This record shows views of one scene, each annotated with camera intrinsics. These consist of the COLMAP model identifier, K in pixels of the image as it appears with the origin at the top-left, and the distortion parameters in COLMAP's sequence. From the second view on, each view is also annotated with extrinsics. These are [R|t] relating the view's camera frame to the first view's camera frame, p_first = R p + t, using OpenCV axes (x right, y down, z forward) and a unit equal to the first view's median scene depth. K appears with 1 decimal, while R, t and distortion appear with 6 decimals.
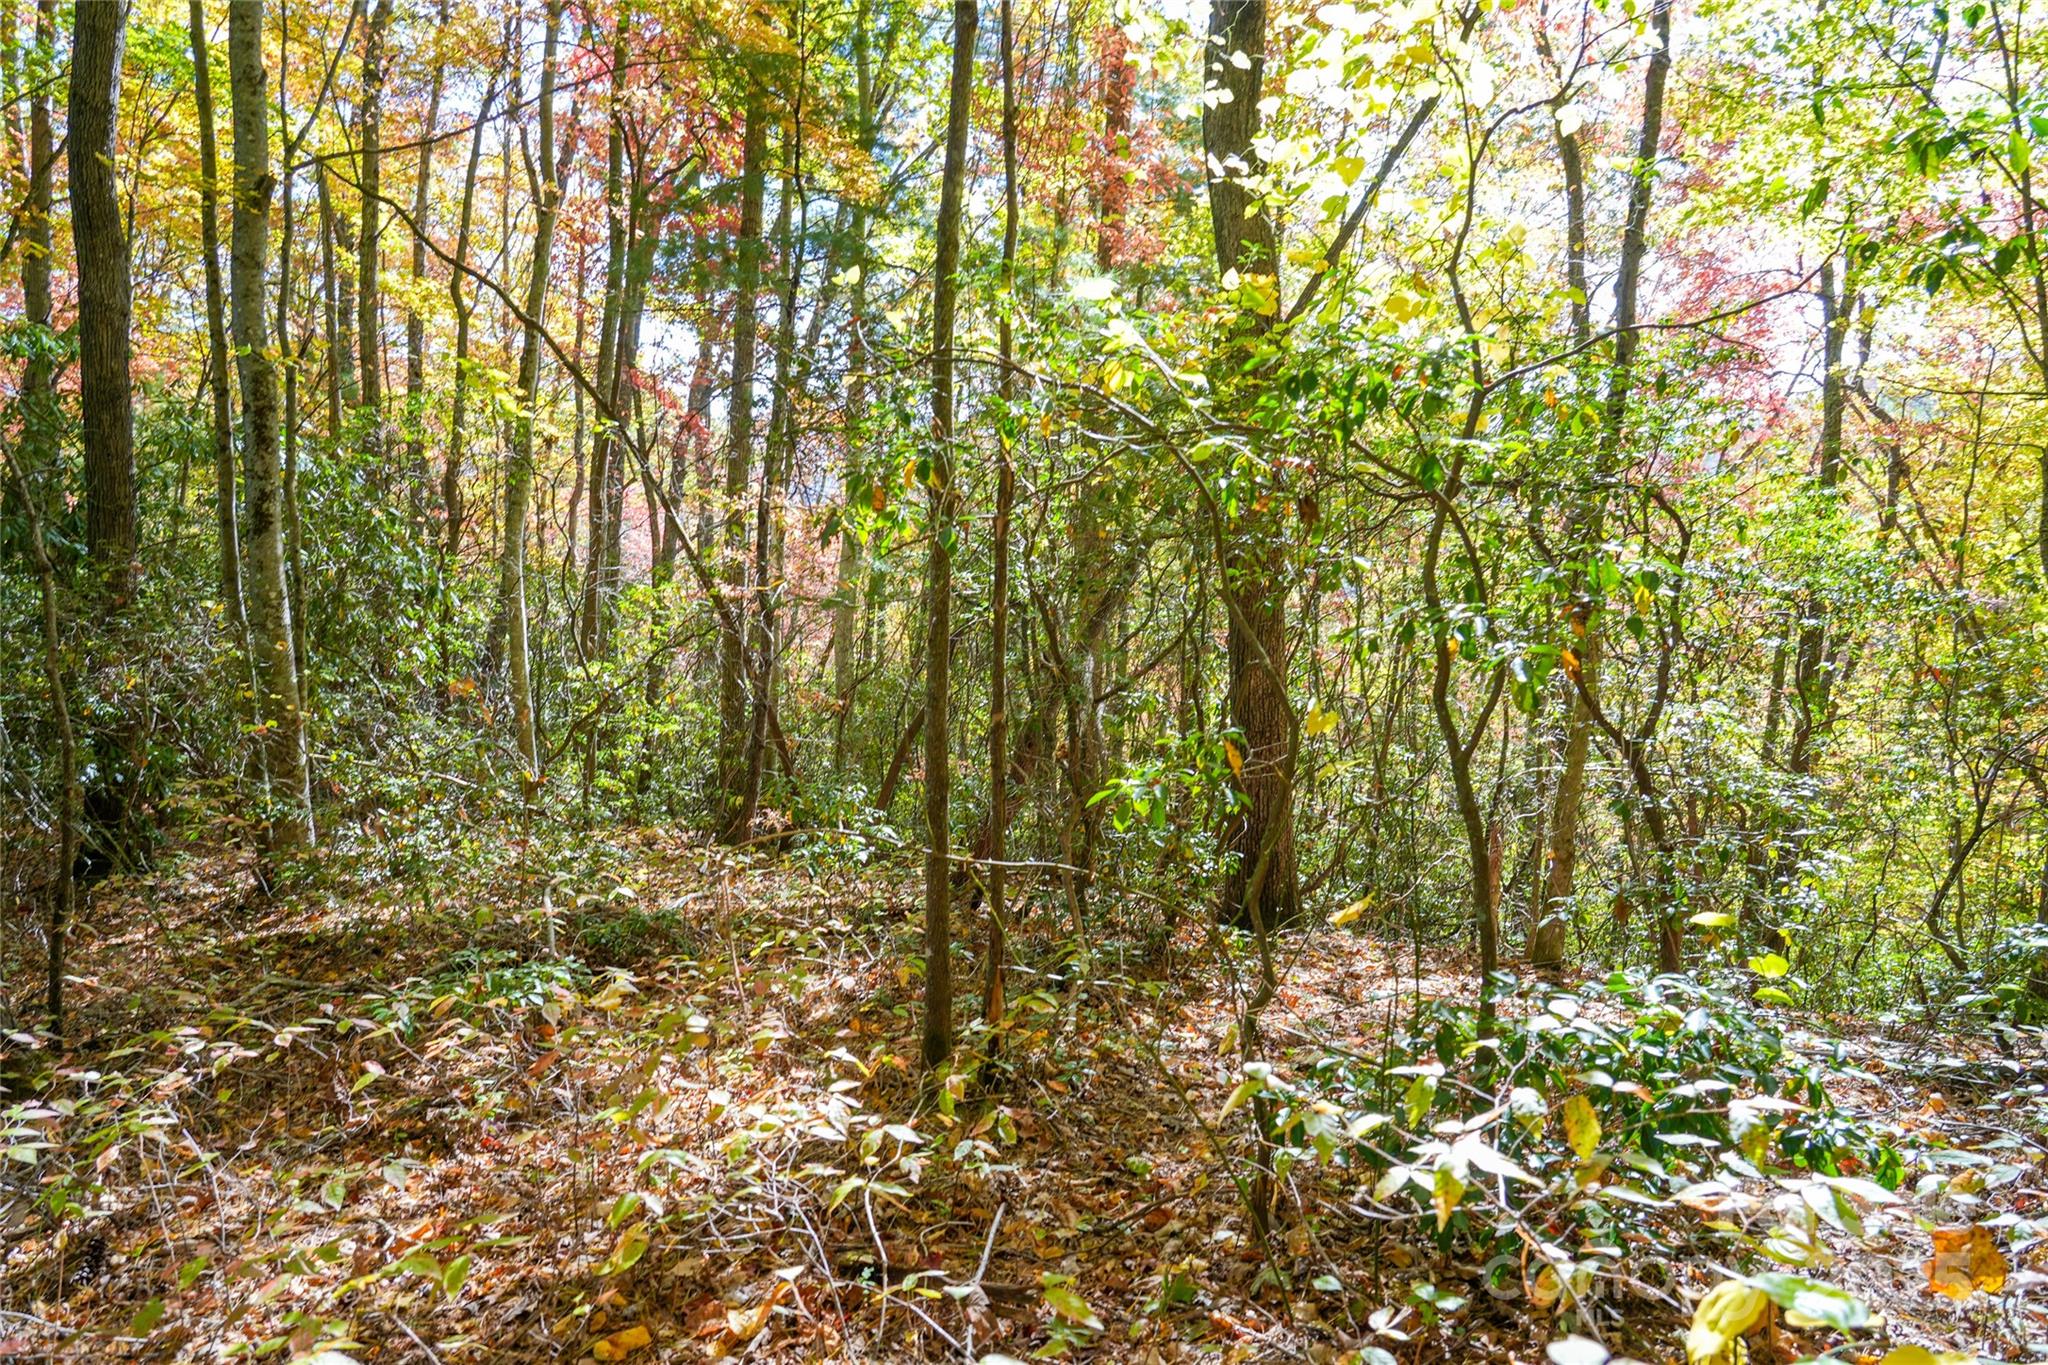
lens RADIAL K [[1409.8, 0, 1023.9], [0, 1409.8, 685.6], [0, 0, 1]] dist [-0.009518, 0.008678]
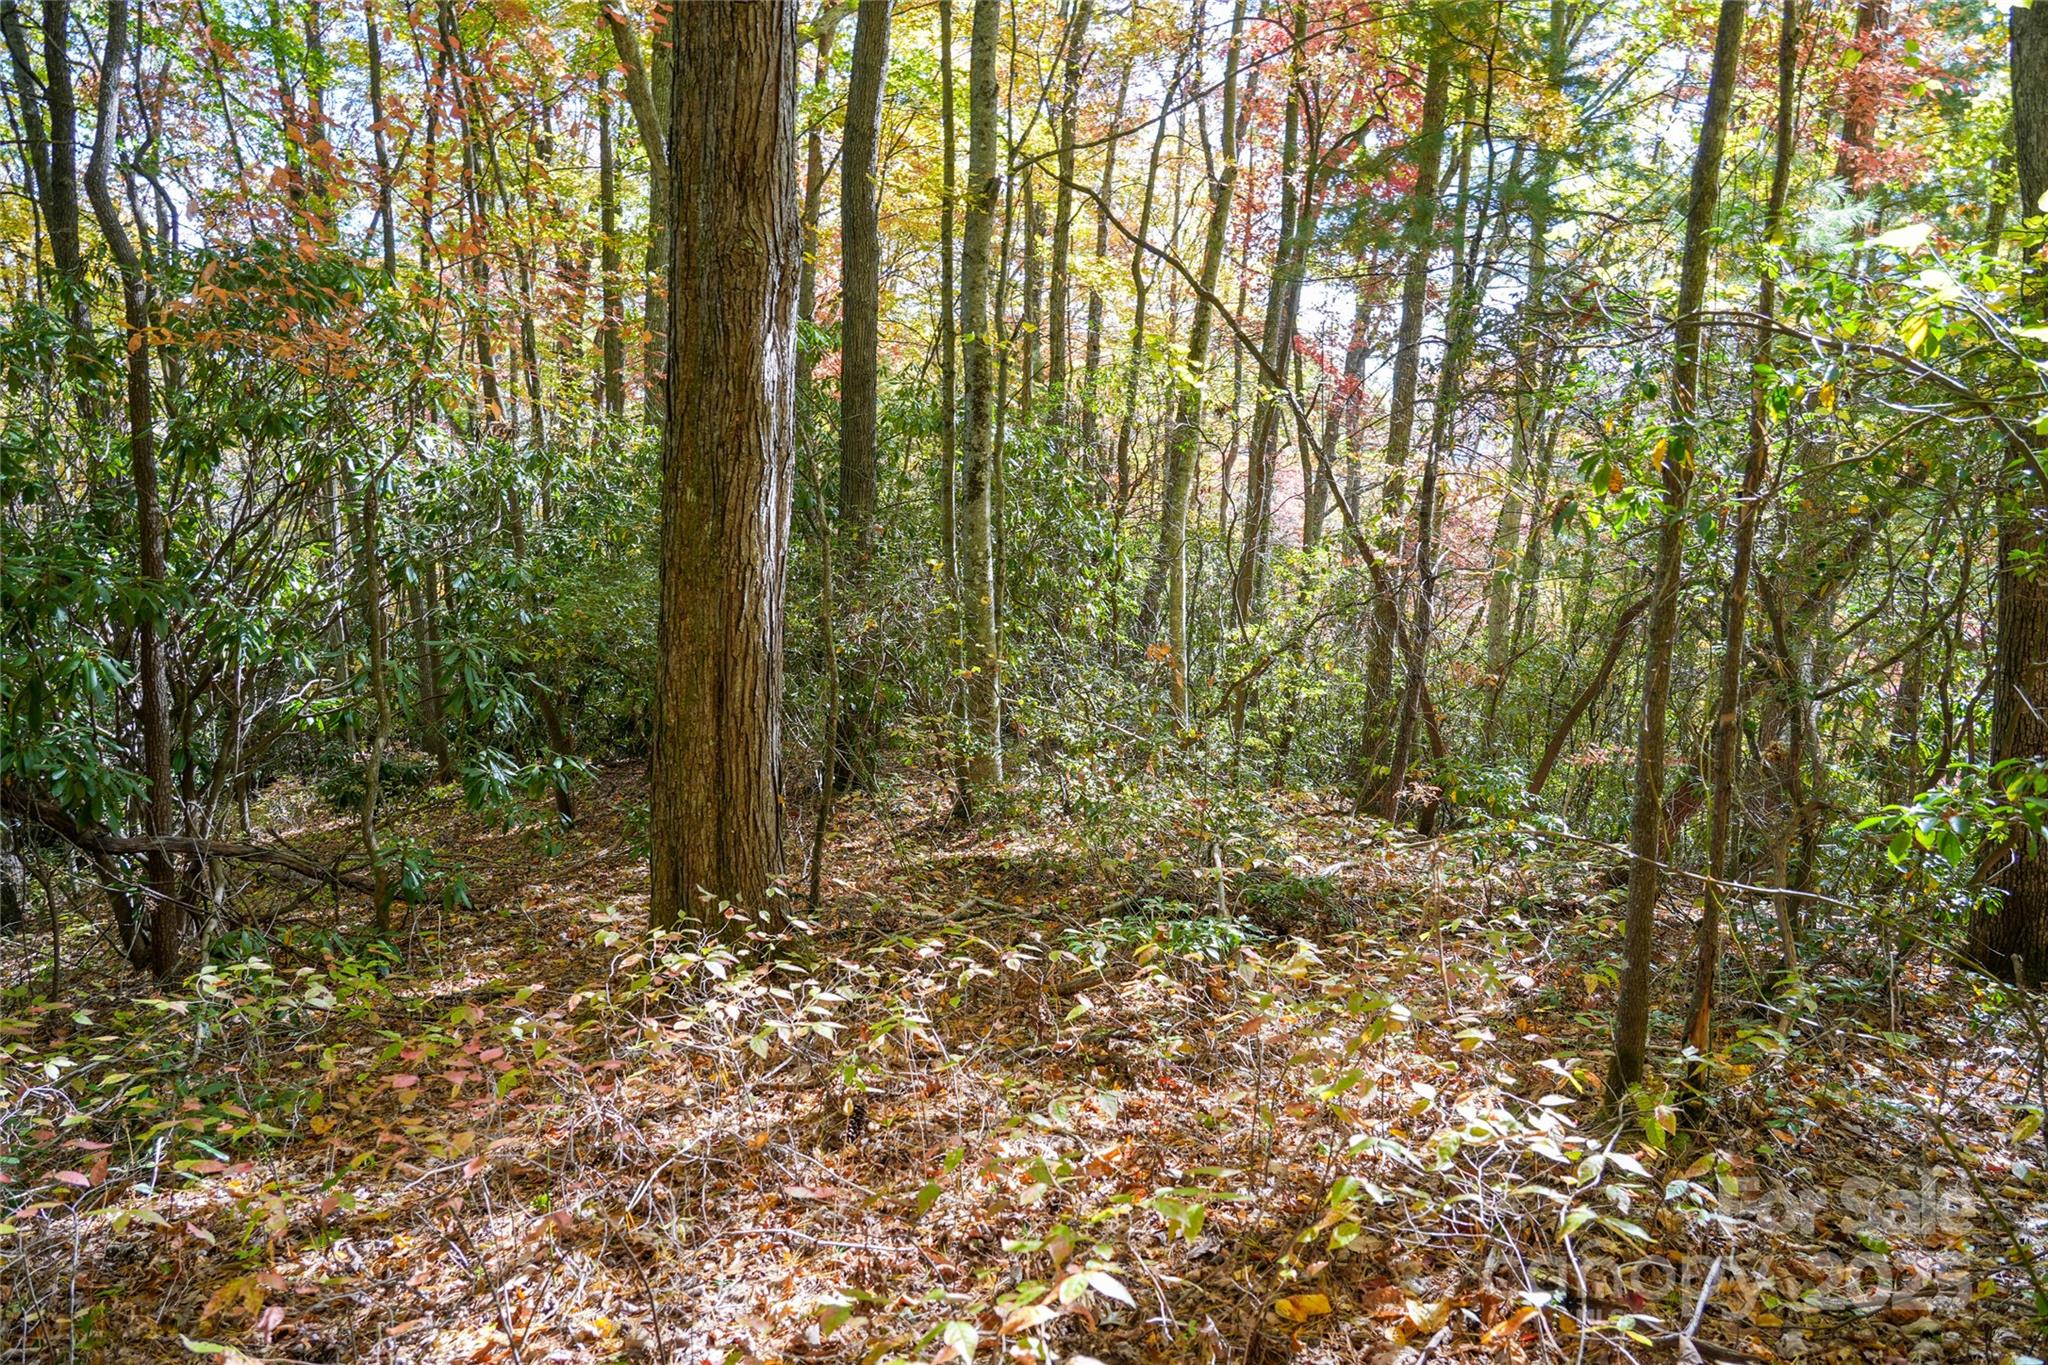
lens RADIAL K [[1409.8, 0, 1016.1], [0, 1409.8, 675.2], [0, 0, 1]] dist [-0.009518, 0.008678]
pose [[0.900867, 0.057401, -0.430282, -0.018667], [-0.048840, 0.998328, 0.030923, -0.004430], [0.431338, -0.006843, 0.902164, -0.004282]]
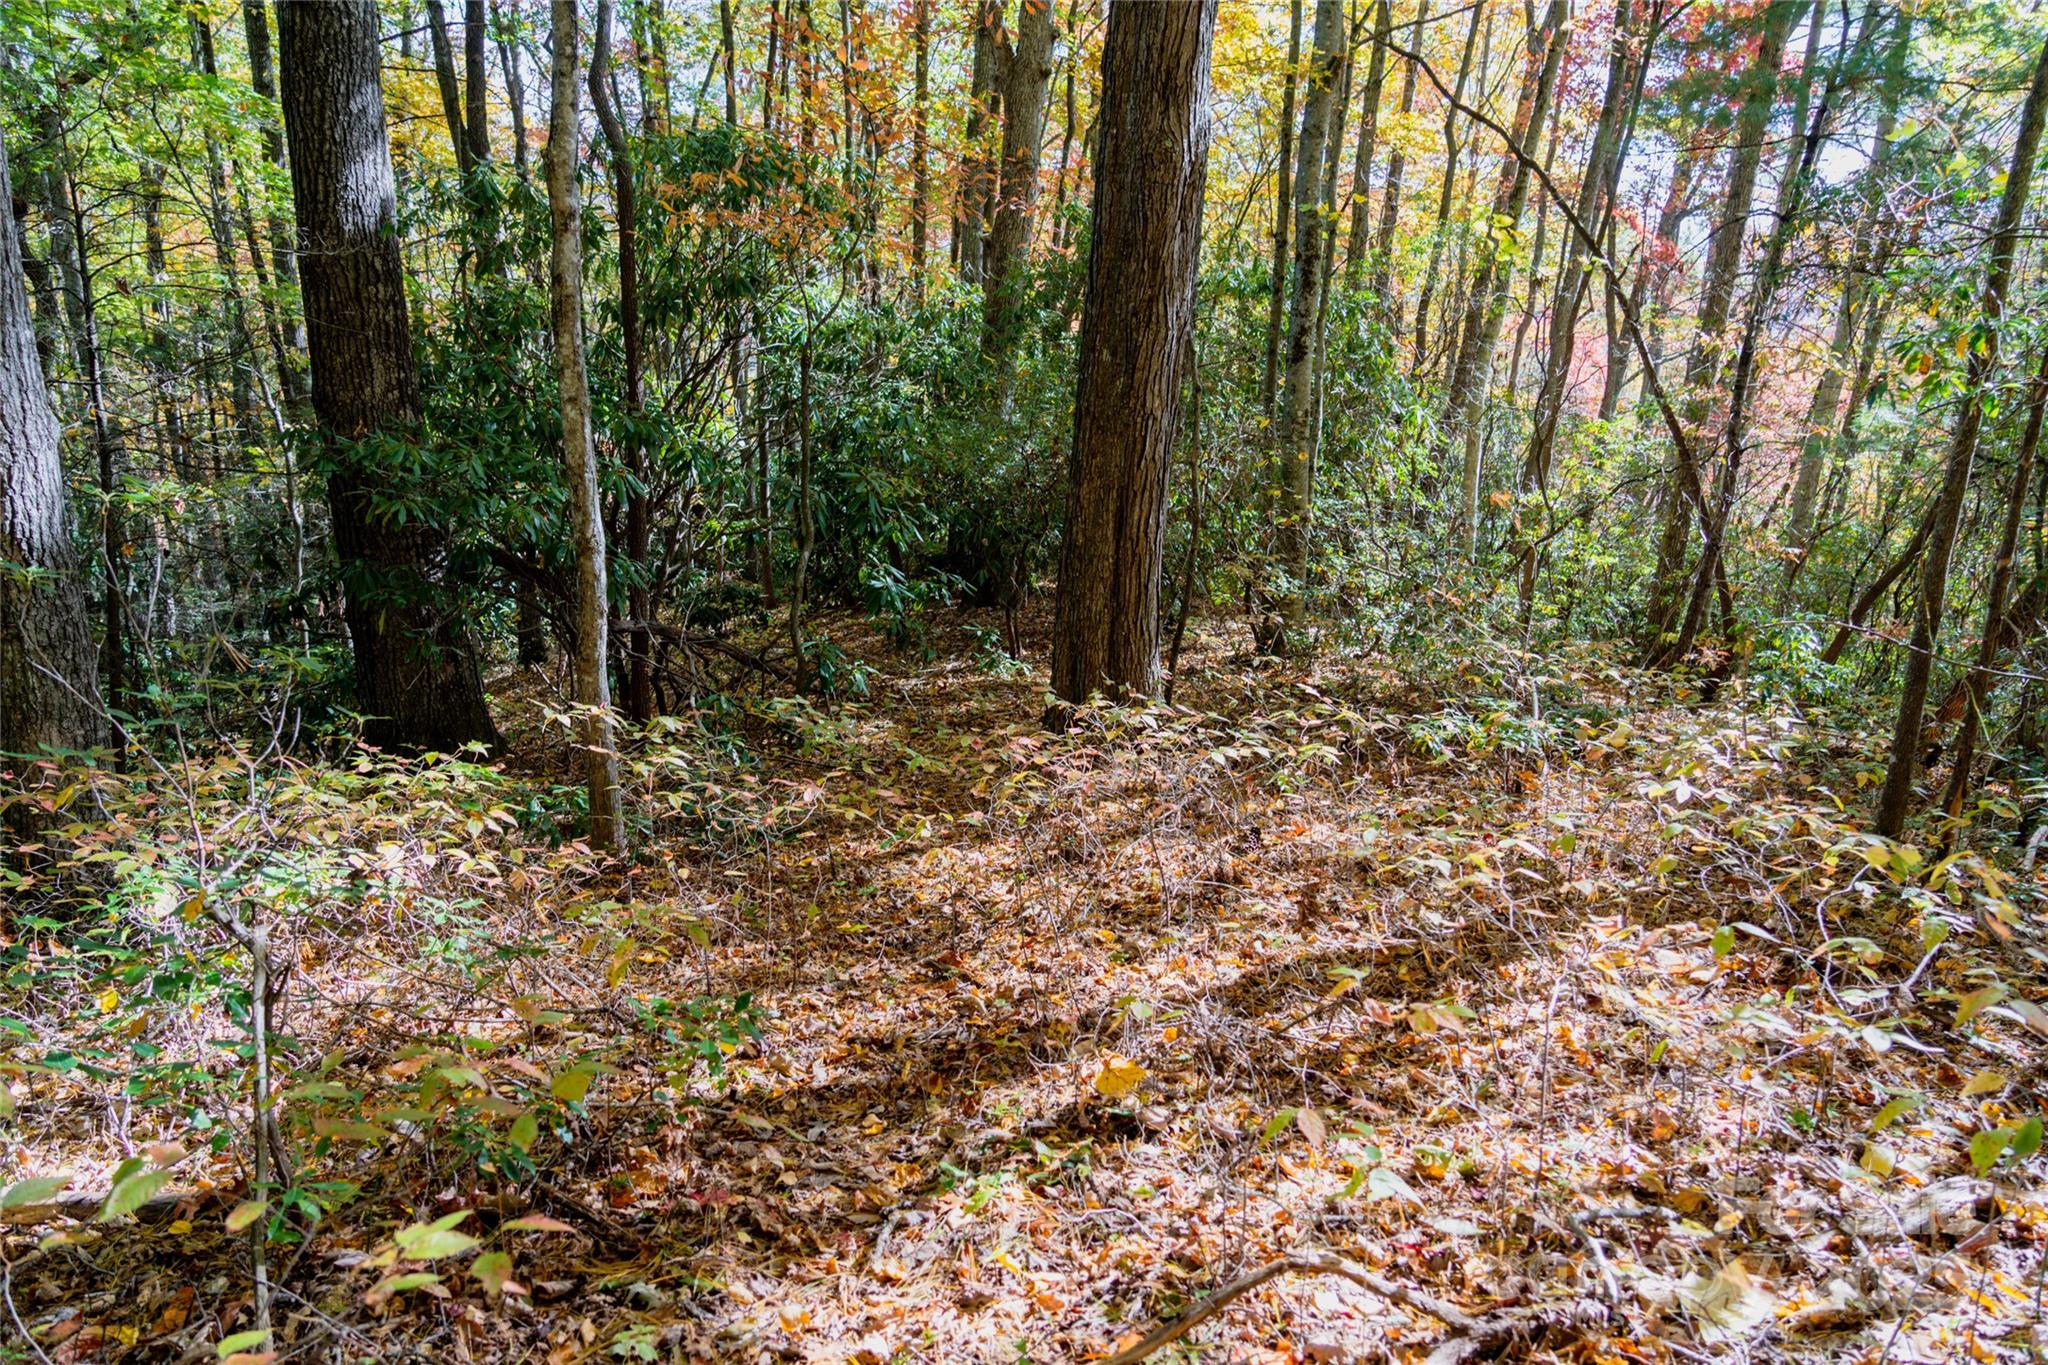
lens RADIAL K [[1409.8, 0, 1015.6], [0, 1409.8, 679.3], [0, 0, 1]] dist [-0.009518, 0.008678]
pose [[0.808620, 0.153085, -0.568065, -0.001863], [-0.085986, 0.985937, 0.143298, 0.010187], [0.582013, -0.067028, 0.810412, -0.160901]]
